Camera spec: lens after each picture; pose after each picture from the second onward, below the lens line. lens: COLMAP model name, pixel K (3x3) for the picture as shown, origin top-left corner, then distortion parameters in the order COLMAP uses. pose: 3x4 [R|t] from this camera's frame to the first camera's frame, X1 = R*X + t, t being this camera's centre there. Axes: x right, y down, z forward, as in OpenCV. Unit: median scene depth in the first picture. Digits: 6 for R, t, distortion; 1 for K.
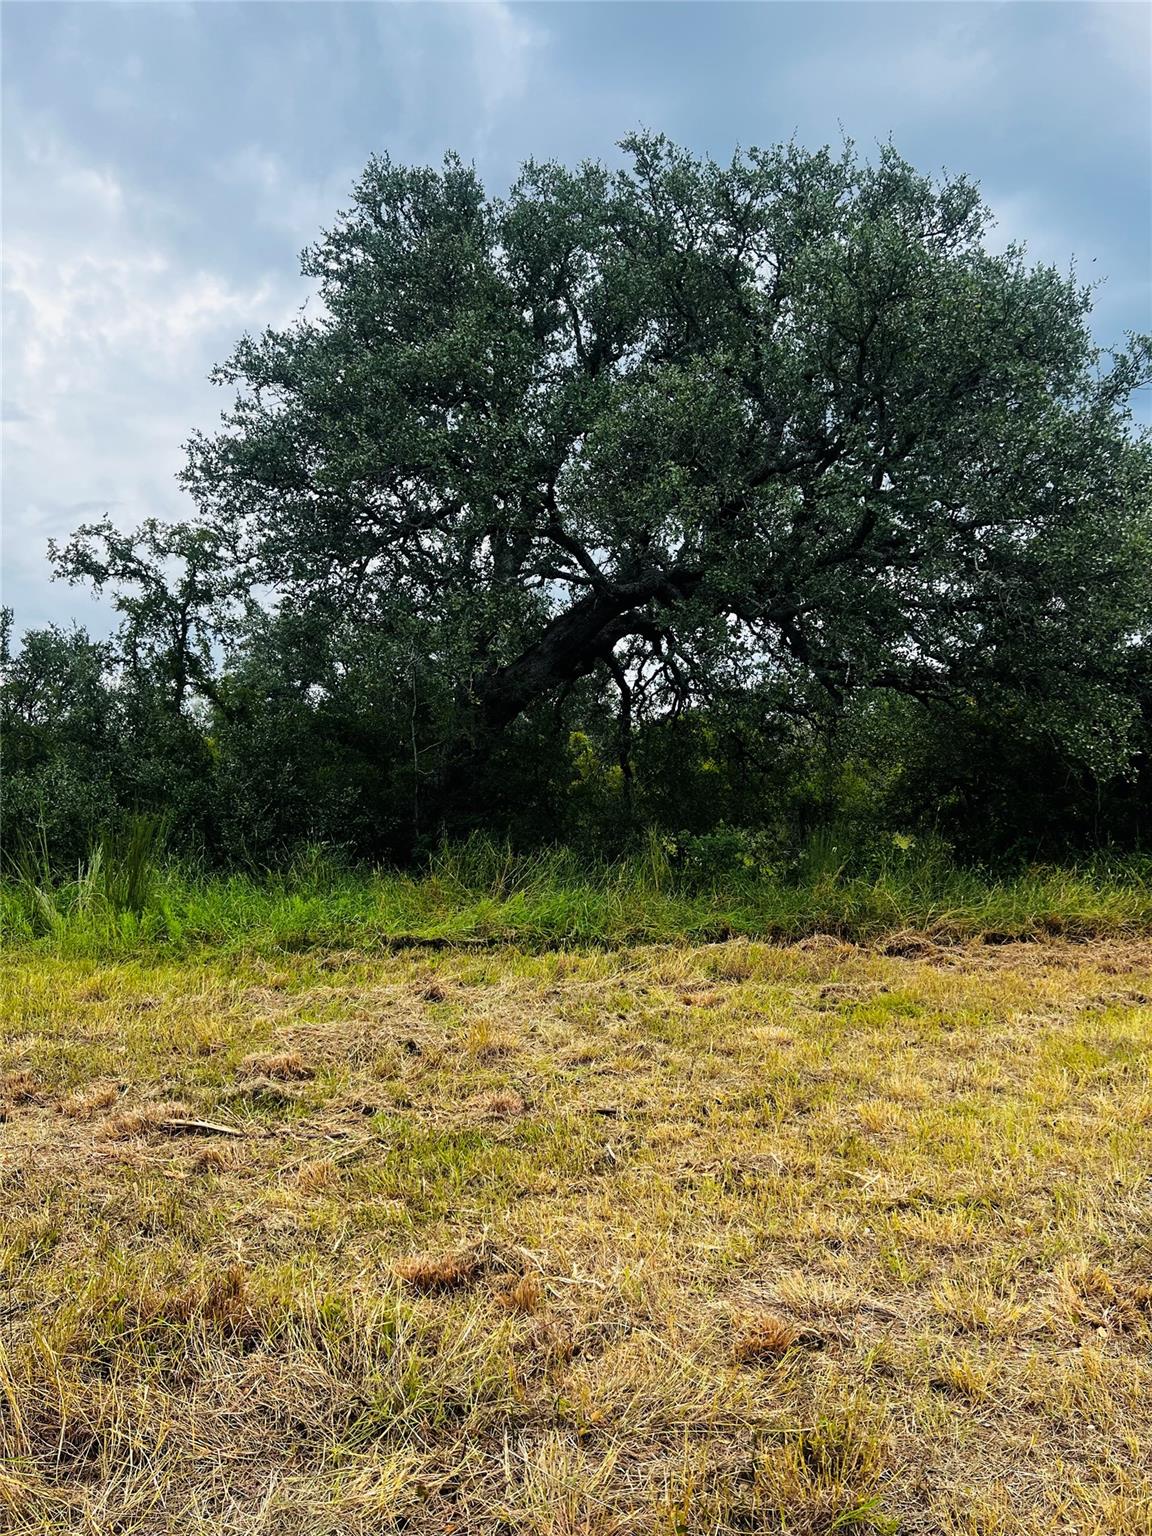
lens RADIAL K [[1120.8, 0, 574.9], [0, 1120.8, 773.7], [0, 0, 1]] dist [0.016942, -0.041314]
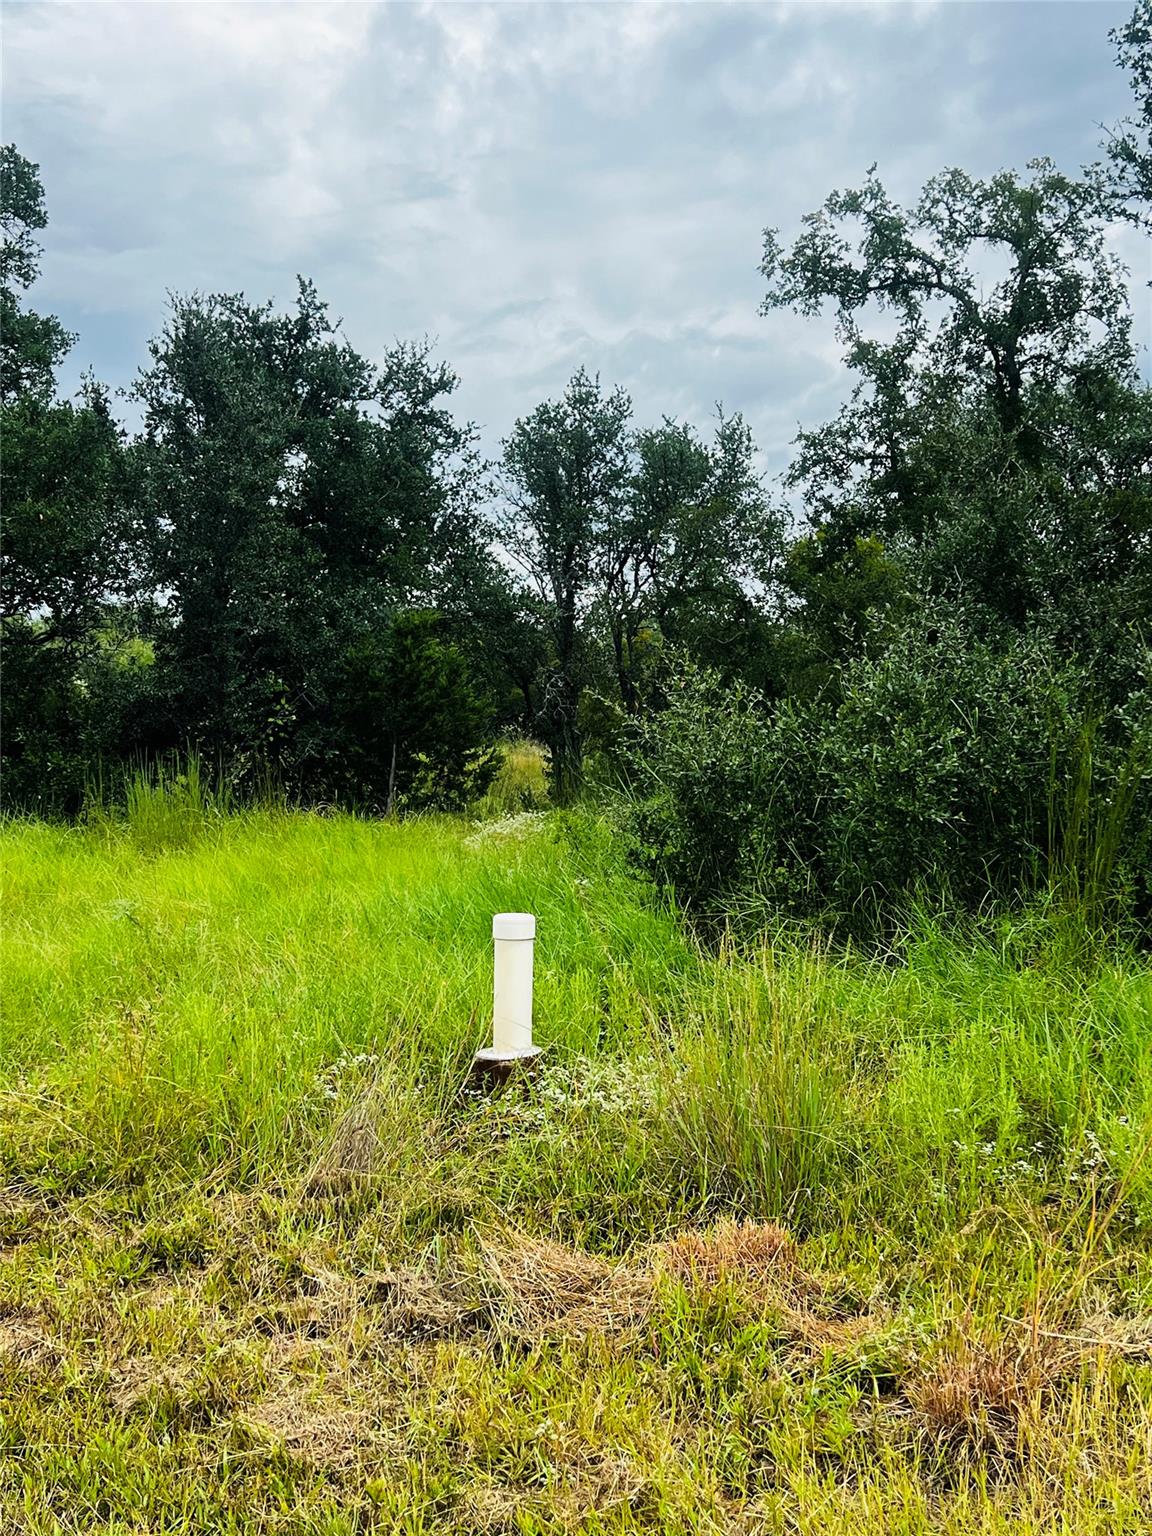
lens RADIAL K [[1682.1, 0, 576.6], [0, 1682.1, 764.3], [0, 0, 1]] dist [-0.016732, 0.000000]
pose [[0.928054, 0.000707, -0.372445, -0.247933], [0.019595, 0.998521, 0.050722, 0.002892], [0.371930, -0.054371, 0.926667, 0.205442]]
